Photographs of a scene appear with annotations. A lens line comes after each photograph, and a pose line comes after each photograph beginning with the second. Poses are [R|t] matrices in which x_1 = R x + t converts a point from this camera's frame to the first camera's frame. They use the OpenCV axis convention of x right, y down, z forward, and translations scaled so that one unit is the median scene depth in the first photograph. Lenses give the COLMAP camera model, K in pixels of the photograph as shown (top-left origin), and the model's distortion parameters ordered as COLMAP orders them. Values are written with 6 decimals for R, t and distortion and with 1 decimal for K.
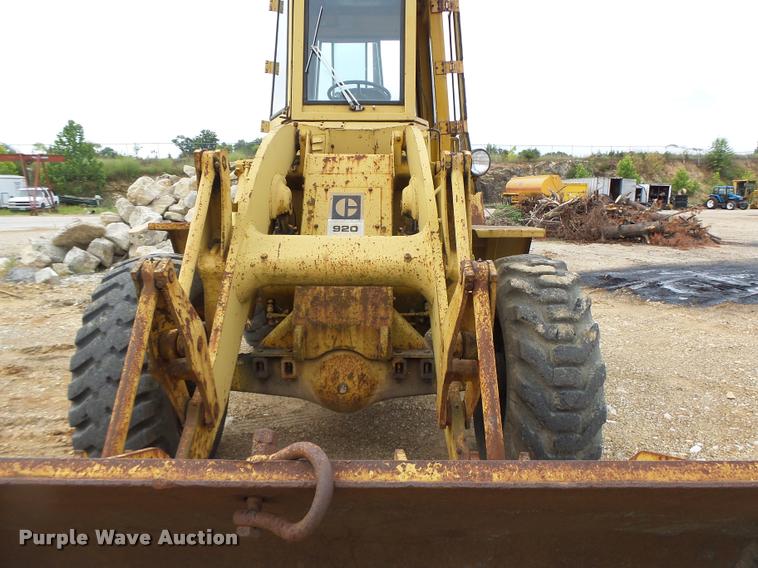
lens RADIAL K [[519.5, 0, 384.2], [0, 519.5, 282.9], [0, 0, 1]] dist [-0.013508, 0.005874]
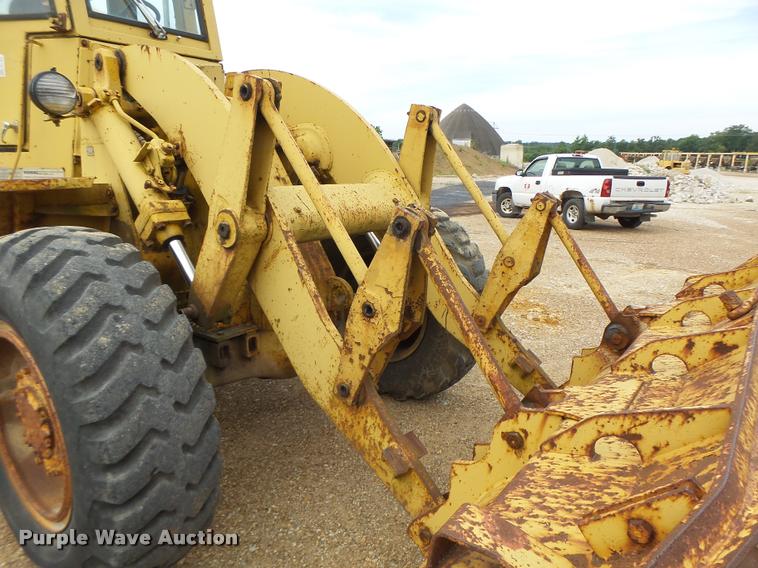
lens RADIAL K [[519.5, 0, 383.1], [0, 519.5, 287.3], [0, 0, 1]] dist [-0.013508, 0.005874]
pose [[0.606880, -0.185589, 0.772822, -0.296168], [0.122574, 0.982577, 0.139706, -0.009843], [-0.785285, 0.009943, 0.619055, 0.123474]]
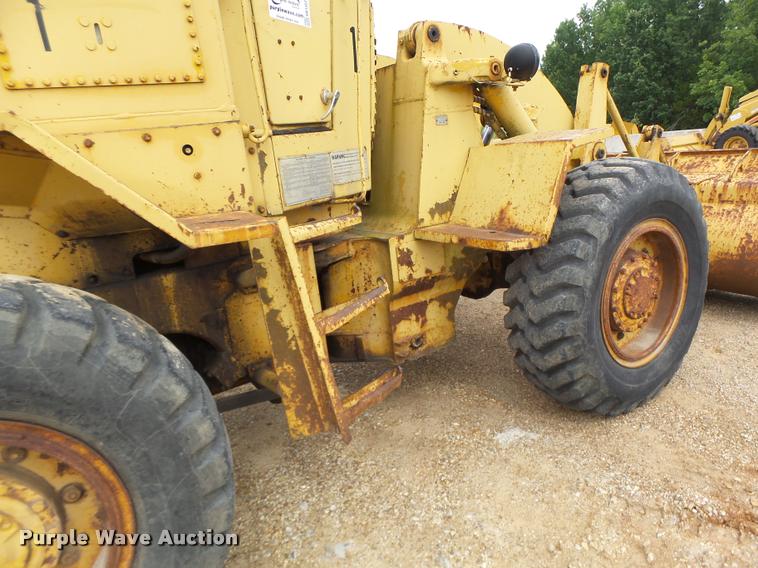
lens RADIAL K [[519.5, 0, 382.5], [0, 519.5, 284.9], [0, 0, 1]] dist [-0.013508, 0.005874]
pose [[-0.541890, -0.171498, 0.822766, -0.428271], [0.240674, 0.906297, 0.347422, -0.114288], [-0.805252, 0.386283, -0.449838, 0.779081]]
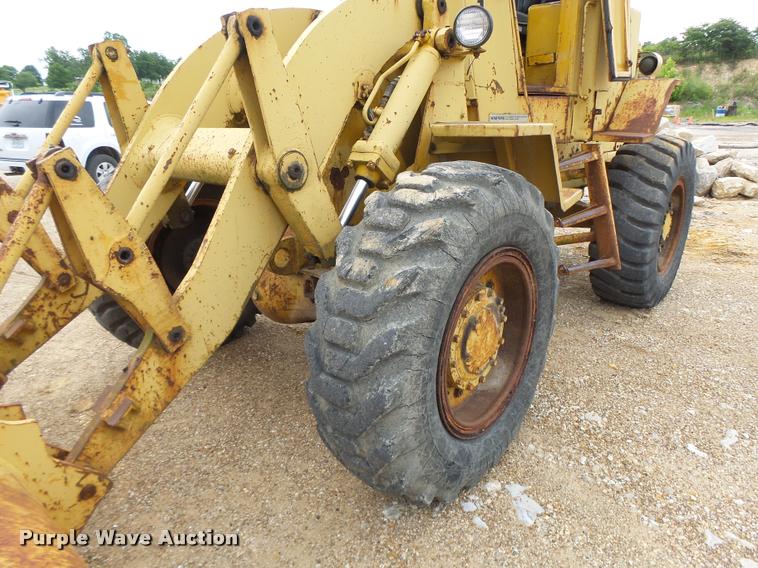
lens RADIAL K [[519.5, 0, 383.6], [0, 519.5, 285.4], [0, 0, 1]] dist [-0.013508, 0.005874]
pose [[0.761105, 0.189017, -0.620477, 0.283032], [-0.086626, 0.977650, 0.191564, -0.007367], [0.642818, -0.092051, 0.760468, 0.173656]]
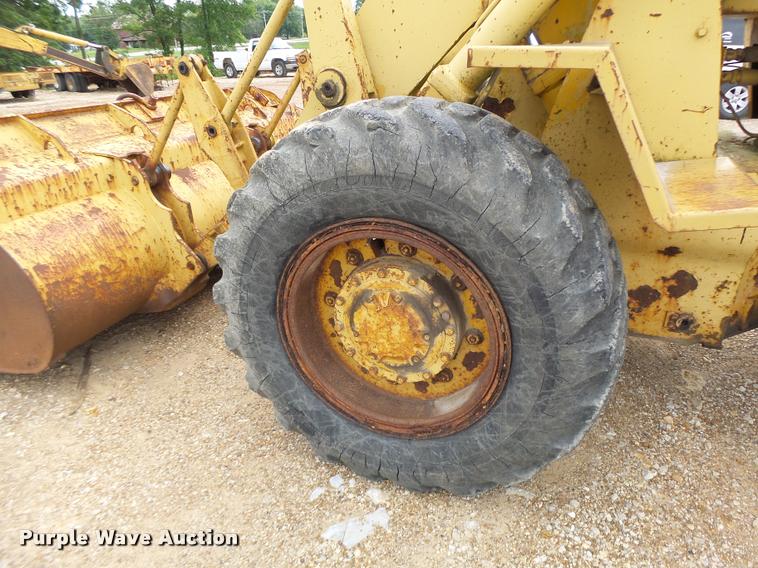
lens RADIAL K [[519.5, 0, 383.1], [0, 519.5, 286.7], [0, 0, 1]] dist [-0.013508, 0.005874]
pose [[-0.364864, 0.398921, -0.841271, 0.343841], [-0.139053, 0.870080, 0.472890, -0.055745], [0.920619, 0.289521, -0.261990, 0.499346]]
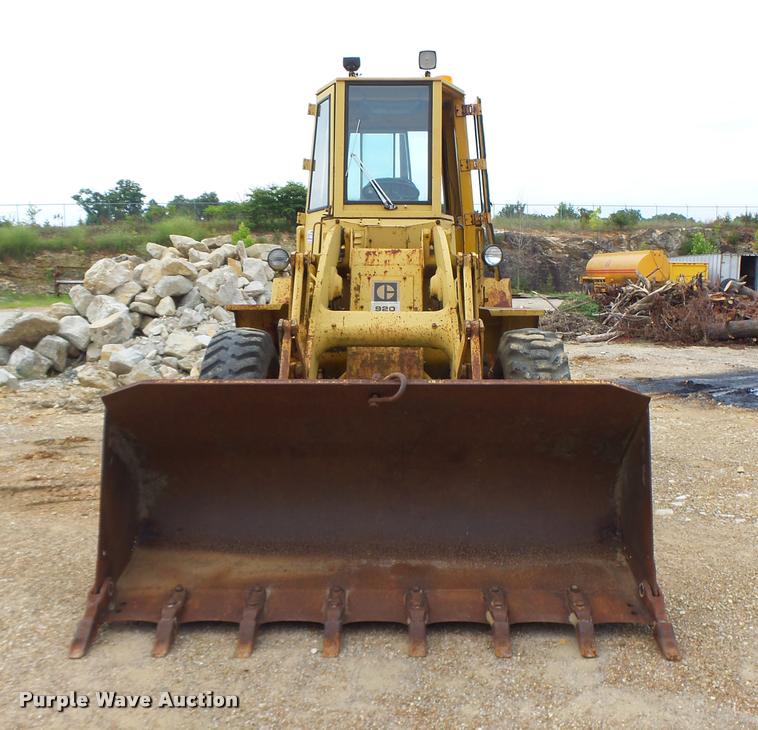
lens RADIAL K [[828.1, 0, 402.4], [0, 828.1, 376.2], [0, 0, 1]] dist [-0.021598, 0.000000]
pose [[0.999998, -0.001507, 0.001105, -0.015918], [0.001562, 0.998645, -0.052017, 0.073197], [-0.001025, 0.052018, 0.998646, -0.446623]]
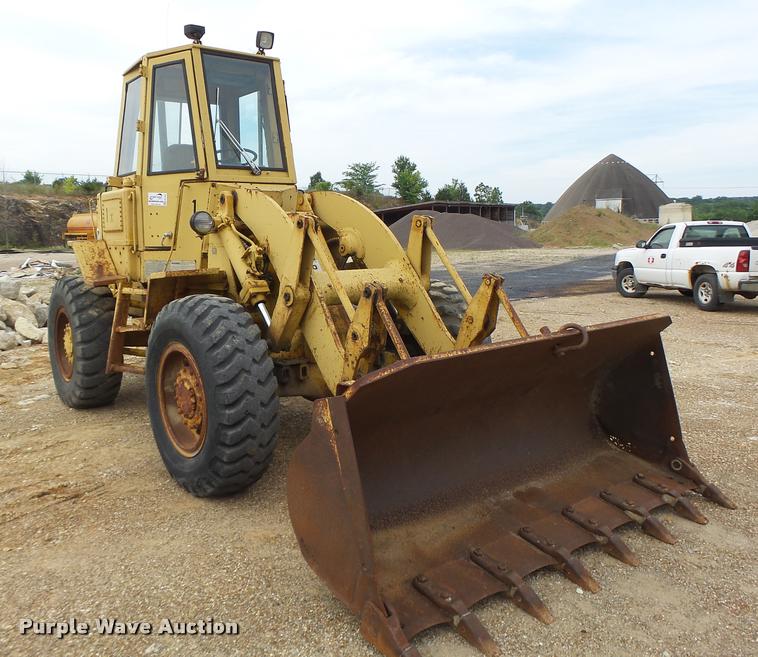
lens RADIAL K [[645.3, 0, 316.1], [0, 645.3, 303.2], [0, 0, 1]] dist [-0.007605, -0.015295]
pose [[0.804887, -0.083997, 0.587453, -0.475522], [0.119527, 0.992591, -0.021842, 0.012355], [-0.581266, 0.087797, 0.808963, -0.163952]]
